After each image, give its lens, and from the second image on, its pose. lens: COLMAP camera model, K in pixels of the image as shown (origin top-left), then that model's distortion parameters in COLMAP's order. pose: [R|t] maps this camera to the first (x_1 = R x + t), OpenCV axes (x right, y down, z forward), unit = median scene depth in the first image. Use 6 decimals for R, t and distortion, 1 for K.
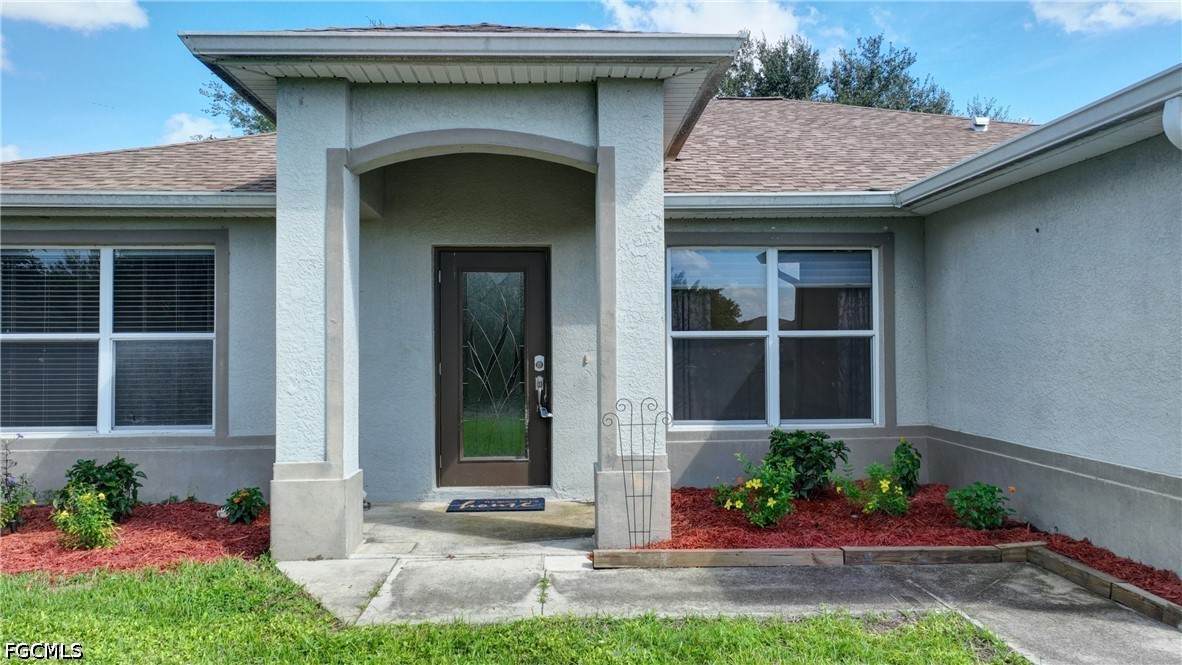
lens RADIAL K [[861.3, 0, 591.0], [0, 861.3, 332.5], [0, 0, 1]] dist [0.003620, -0.001060]
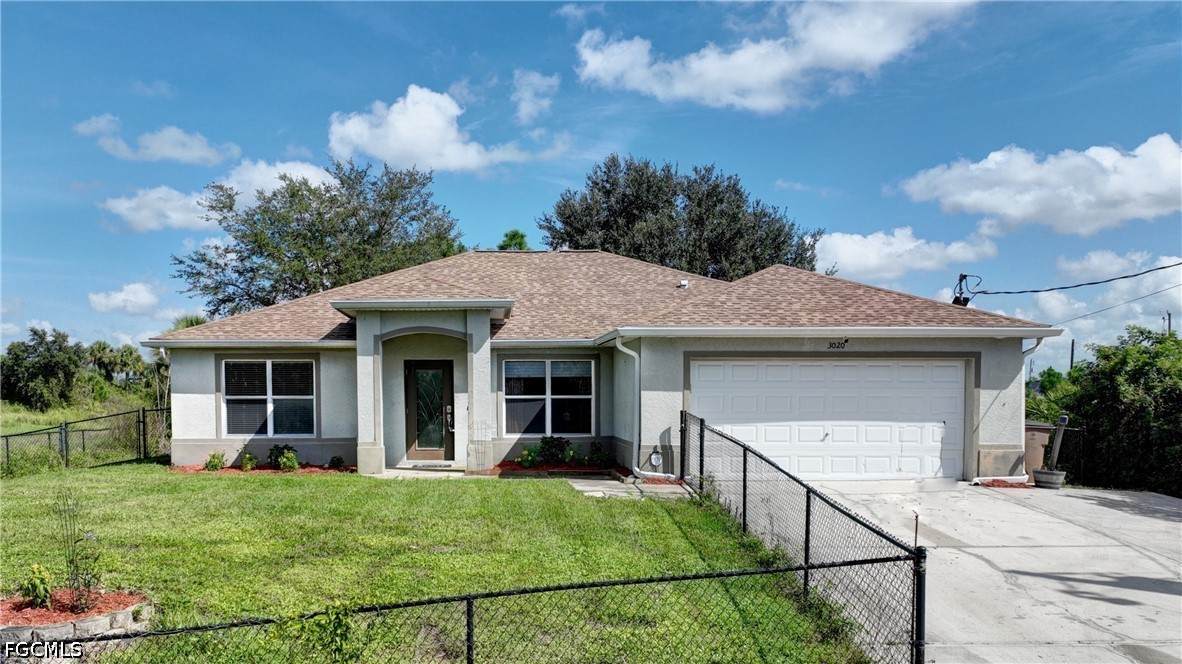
lens RADIAL K [[1025.5, 0, 512.6], [0, 1025.5, 424.0], [0, 0, 1]] dist [-0.000727, -0.005443]
pose [[0.999883, 0.004225, -0.014693, 0.167911], [-0.003542, 0.998926, 0.046205, -0.057985], [0.014872, -0.046148, 0.998824, -1.946945]]
